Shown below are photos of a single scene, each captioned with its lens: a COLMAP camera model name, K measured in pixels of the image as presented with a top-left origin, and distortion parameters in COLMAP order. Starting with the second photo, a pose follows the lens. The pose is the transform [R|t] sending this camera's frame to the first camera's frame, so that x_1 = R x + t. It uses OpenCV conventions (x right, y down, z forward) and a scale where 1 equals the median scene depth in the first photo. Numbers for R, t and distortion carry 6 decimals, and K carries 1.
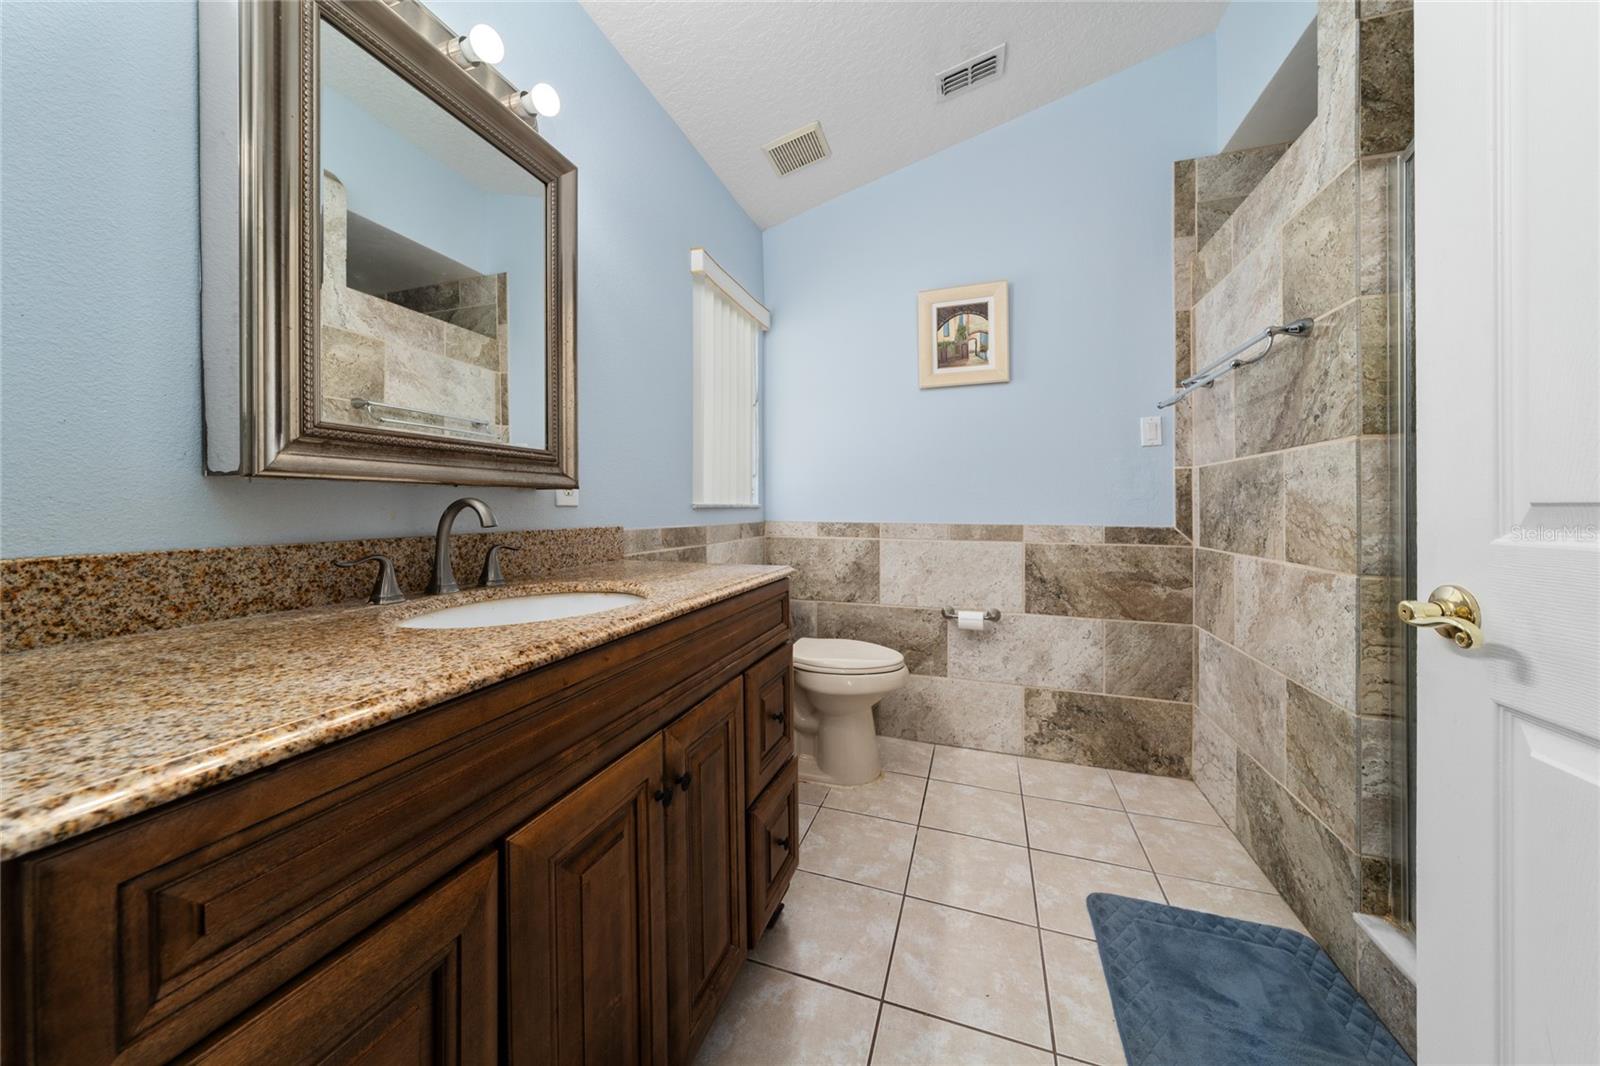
lens RADIAL K [[547.3, 0, 797.4], [0, 547.3, 525.5], [0, 0, 1]] dist [-0.001656, -0.000047]
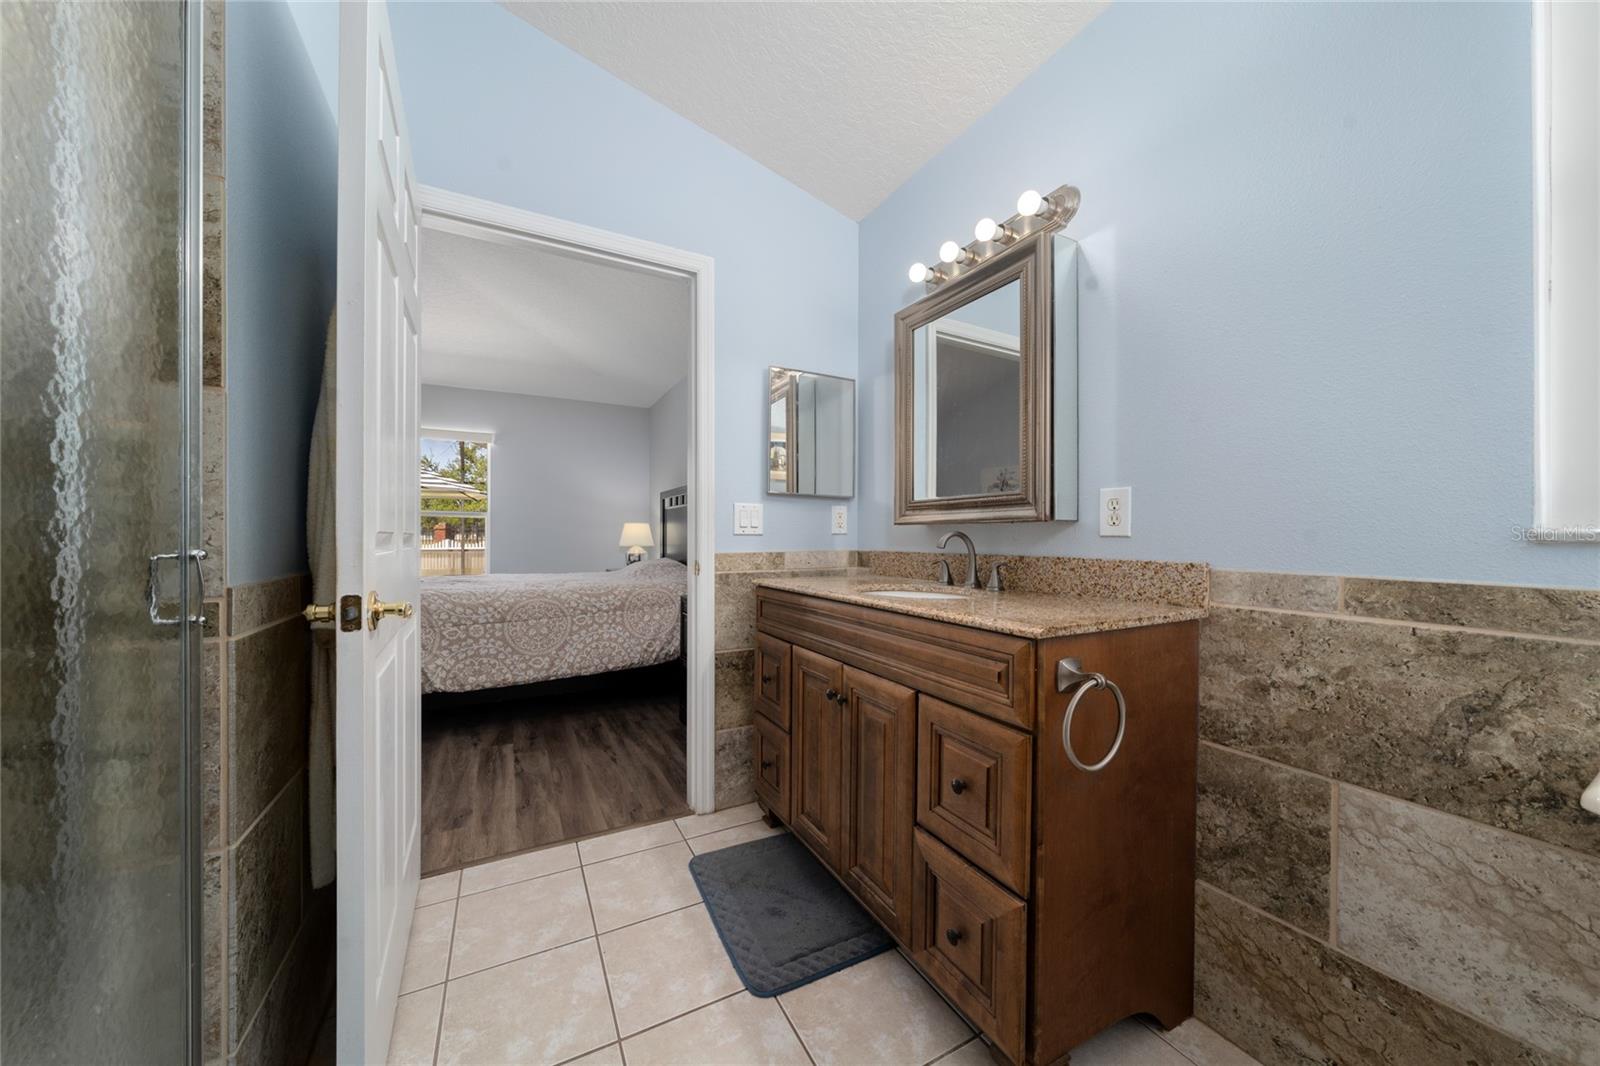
lens RADIAL K [[547.3, 0, 797.4], [0, 547.3, 525.5], [0, 0, 1]] dist [-0.001656, -0.000047]
pose [[-0.688227, -0.016886, -0.725299, 0.690679], [-0.028369, 0.999591, 0.003646, -0.043418], [0.724941, 0.023085, -0.688424, 1.273233]]
